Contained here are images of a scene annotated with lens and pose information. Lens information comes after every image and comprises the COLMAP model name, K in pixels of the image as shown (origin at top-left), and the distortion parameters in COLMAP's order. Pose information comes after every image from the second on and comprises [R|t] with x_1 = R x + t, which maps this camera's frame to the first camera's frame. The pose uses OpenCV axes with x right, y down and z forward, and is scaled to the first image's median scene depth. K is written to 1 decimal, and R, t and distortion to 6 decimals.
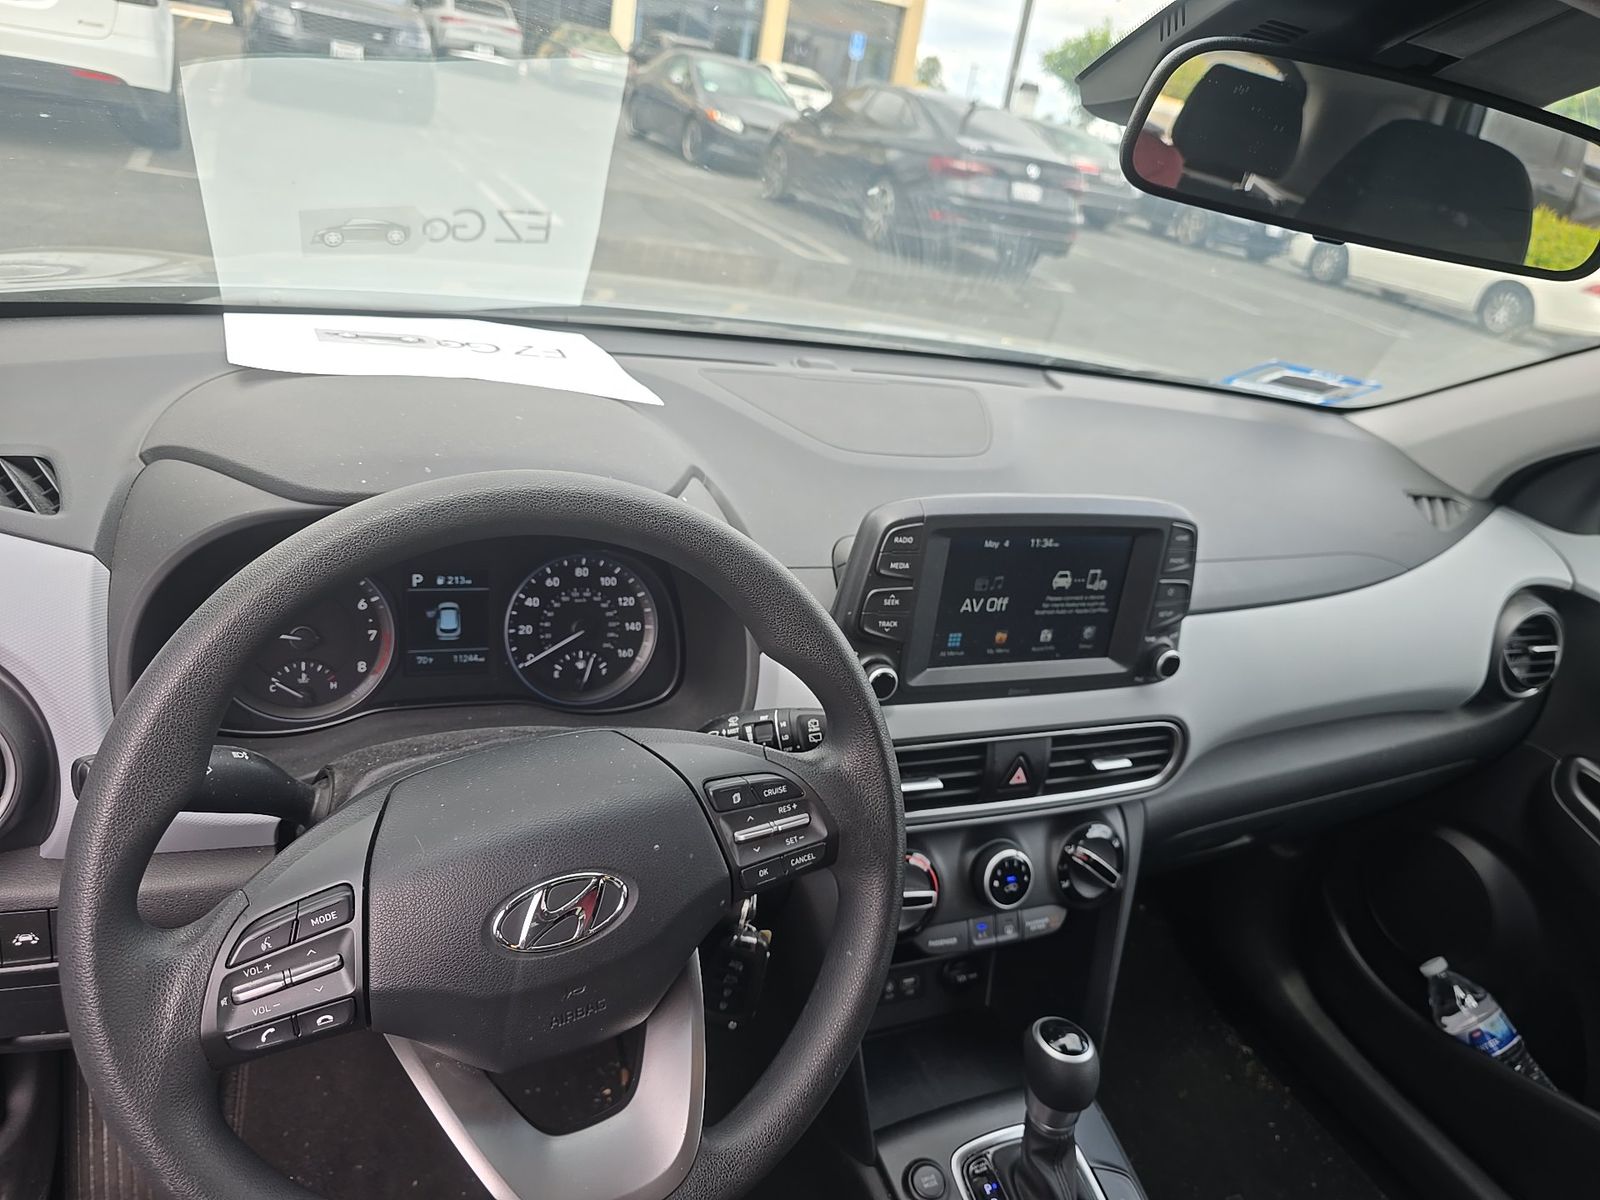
lens RADIAL K [[1063.7, 0, 761.4], [0, 1063.7, 636.1], [0, 0, 1]] dist [0.093012, -0.125320]
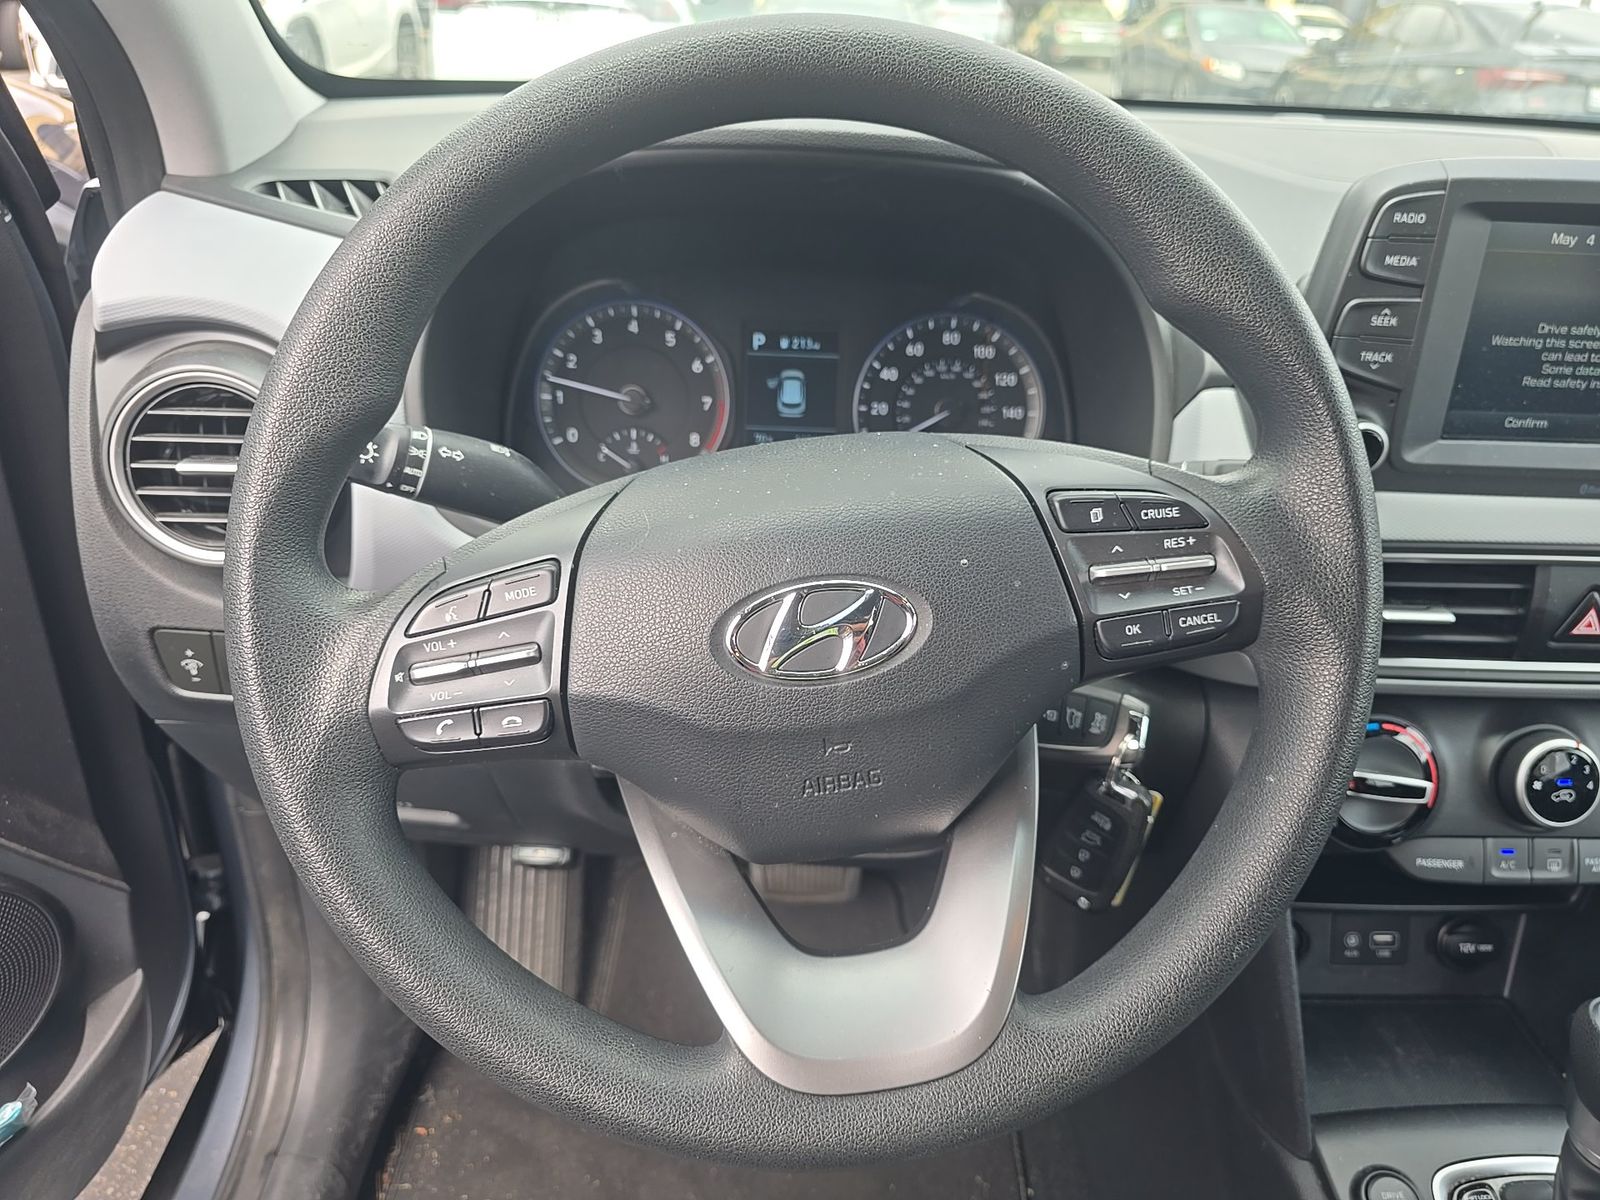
lens RADIAL K [[1076.6, 0, 800.0], [0, 1076.6, 600.0], [0, 0, 1]] dist [0.046305, -0.044050]
pose [[0.927356, 0.055602, -0.370027, 0.039997], [-0.061543, 0.998095, -0.004260, 0.151654], [0.369085, 0.026723, 0.929011, 0.208641]]
